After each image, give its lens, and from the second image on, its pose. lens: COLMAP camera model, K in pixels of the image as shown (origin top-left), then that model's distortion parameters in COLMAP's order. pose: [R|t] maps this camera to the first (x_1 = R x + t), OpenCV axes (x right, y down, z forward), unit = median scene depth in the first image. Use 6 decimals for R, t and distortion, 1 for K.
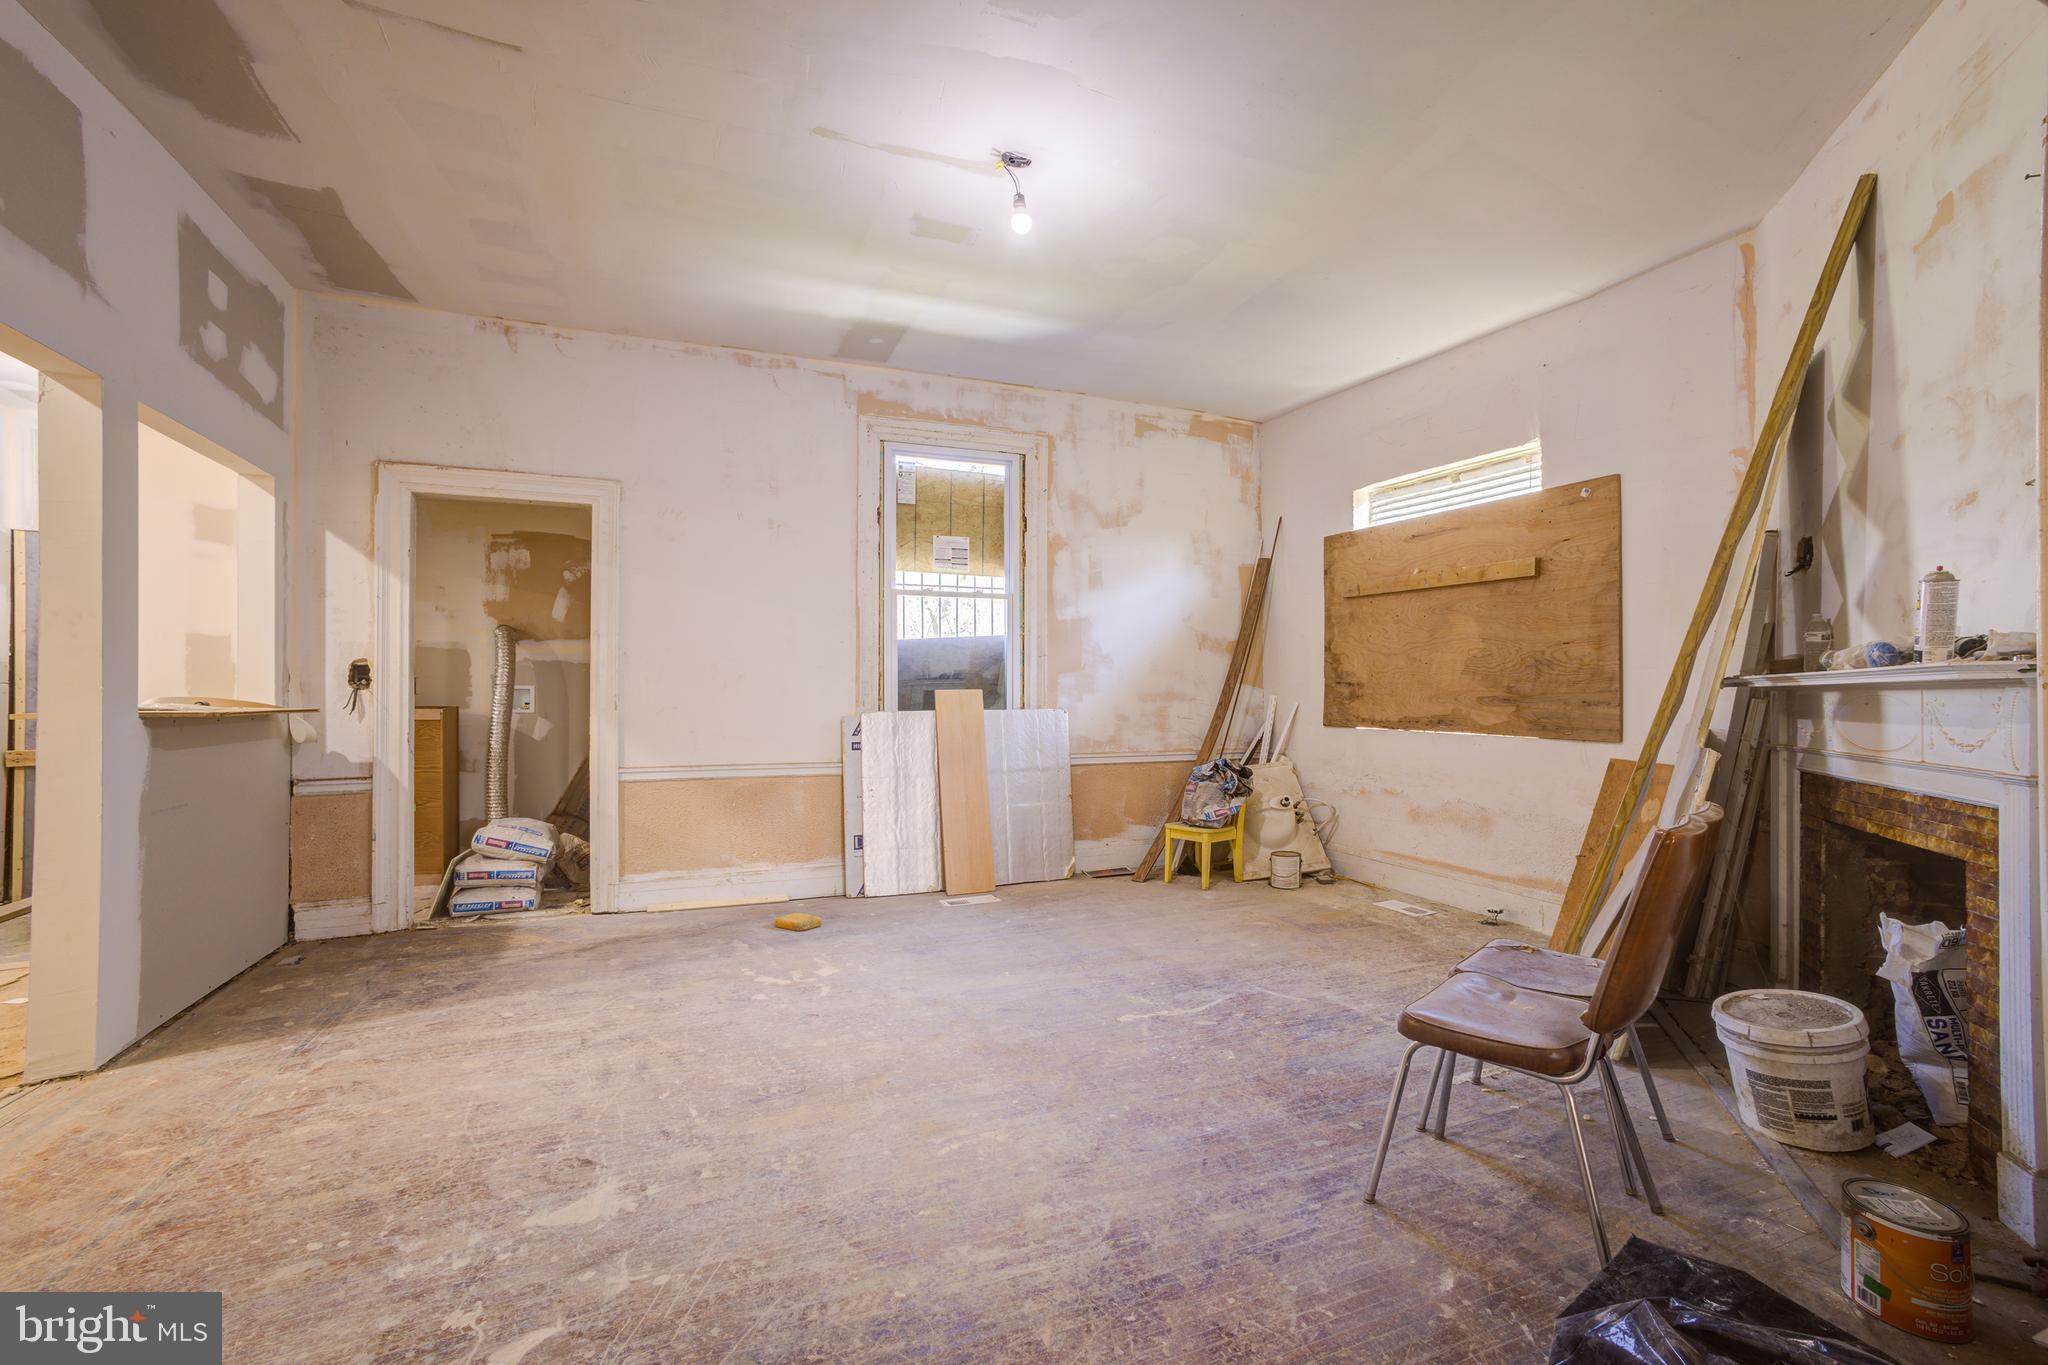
lens RADIAL K [[773.4, 0, 1043.7], [0, 773.4, 693.9], [0, 0, 1]] dist [0.002755, 0.000491]
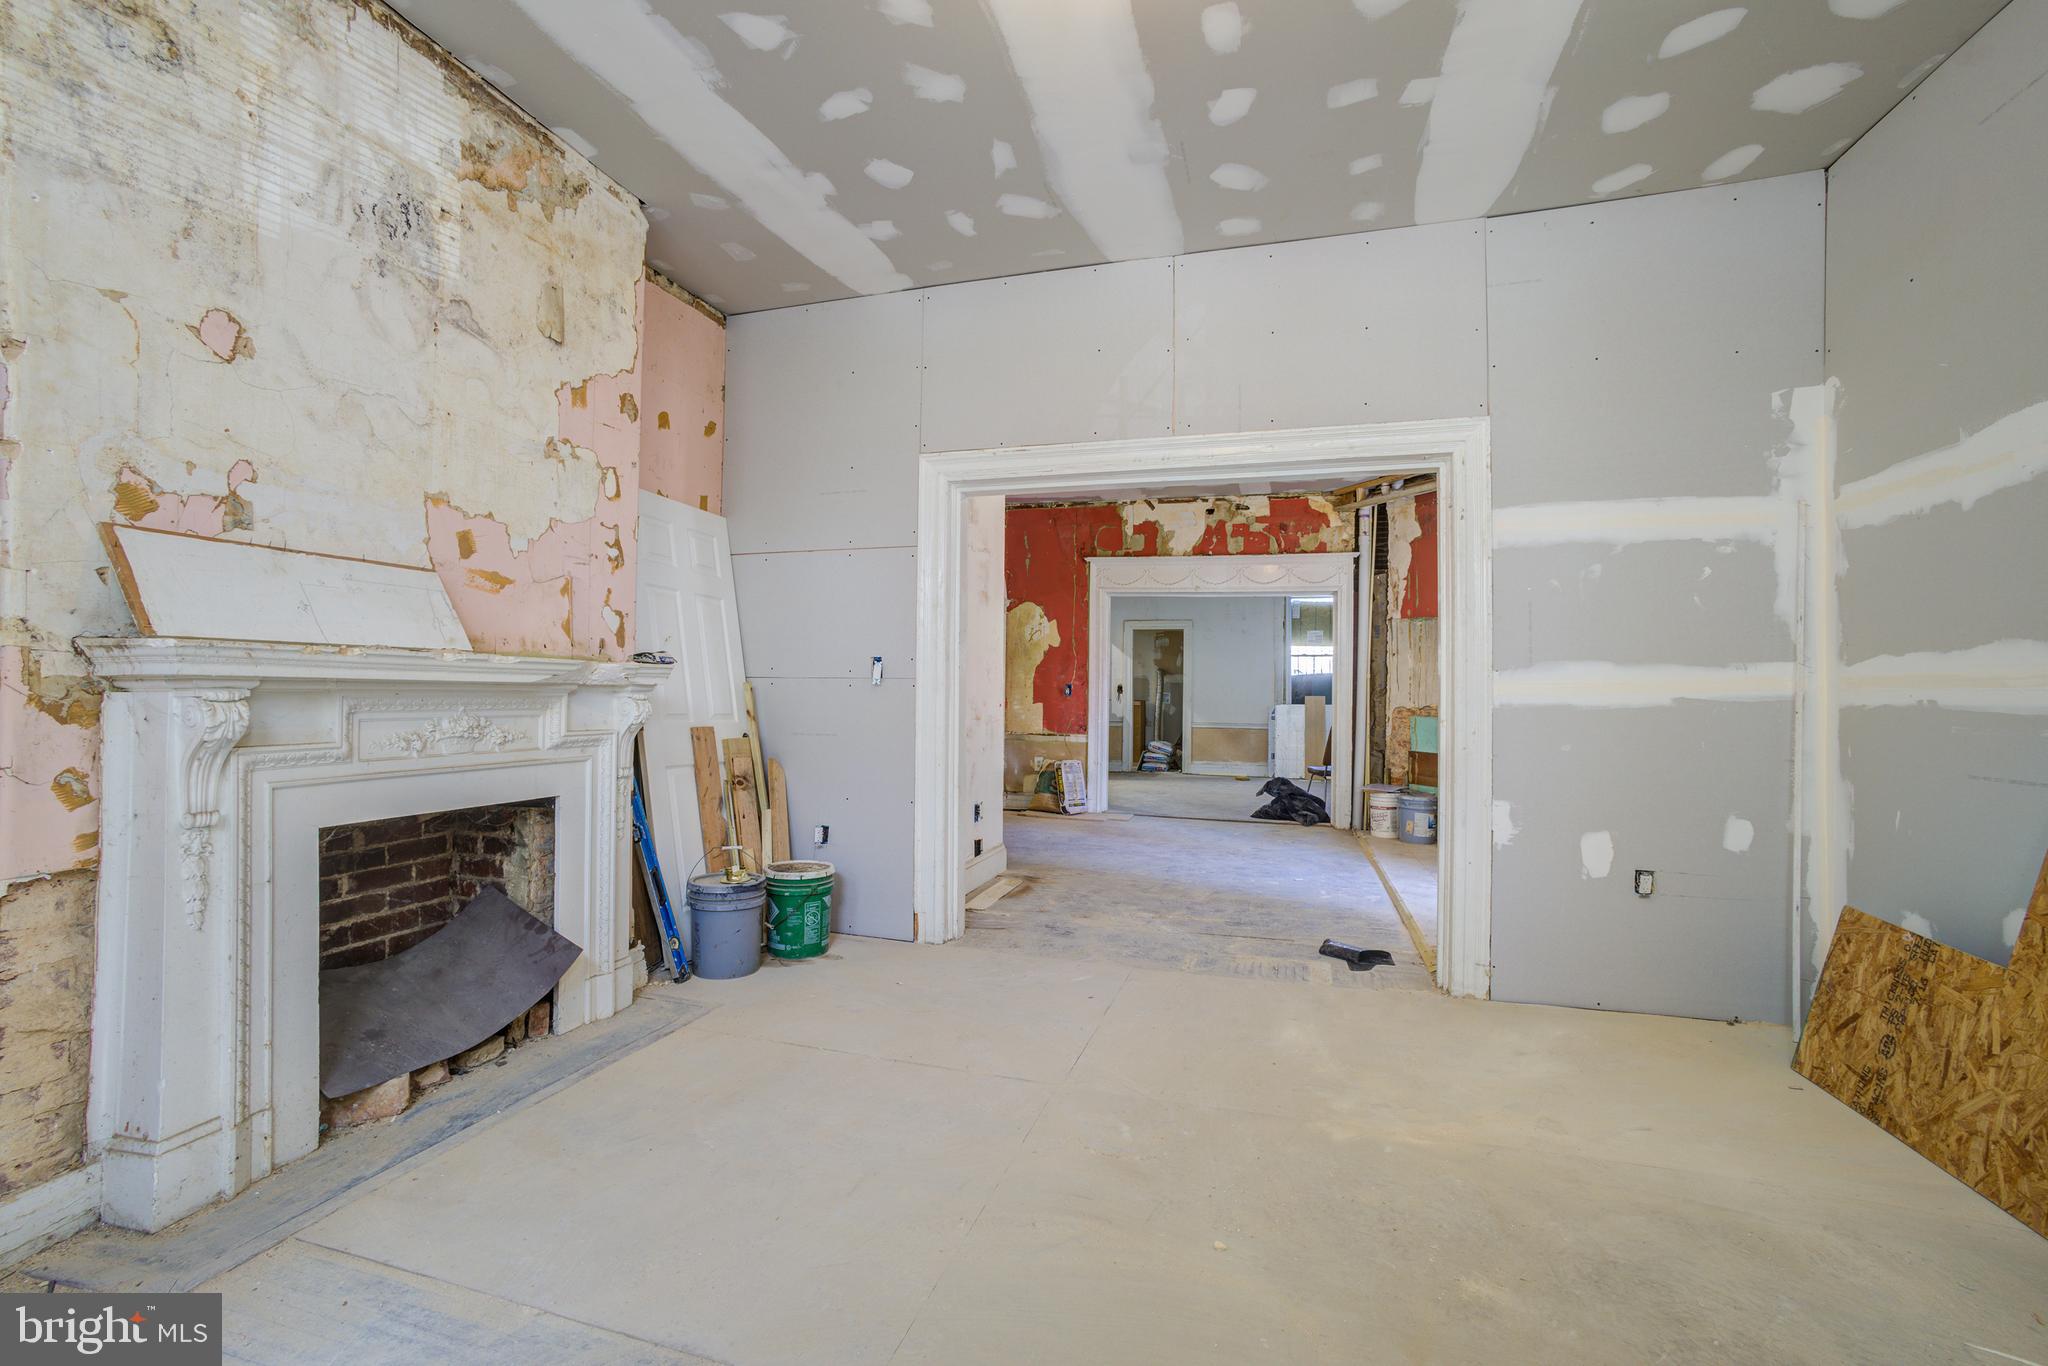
lens RADIAL K [[893.5, 0, 1025.5], [0, 893.5, 693.0], [0, 0, 1]] dist [0.003302, 0.000617]
pose [[0.709526, 0.008680, -0.704626, 1.459907], [-0.016825, 0.999848, -0.004626, 0.016841], [0.704478, 0.015138, 0.709564, -1.922064]]
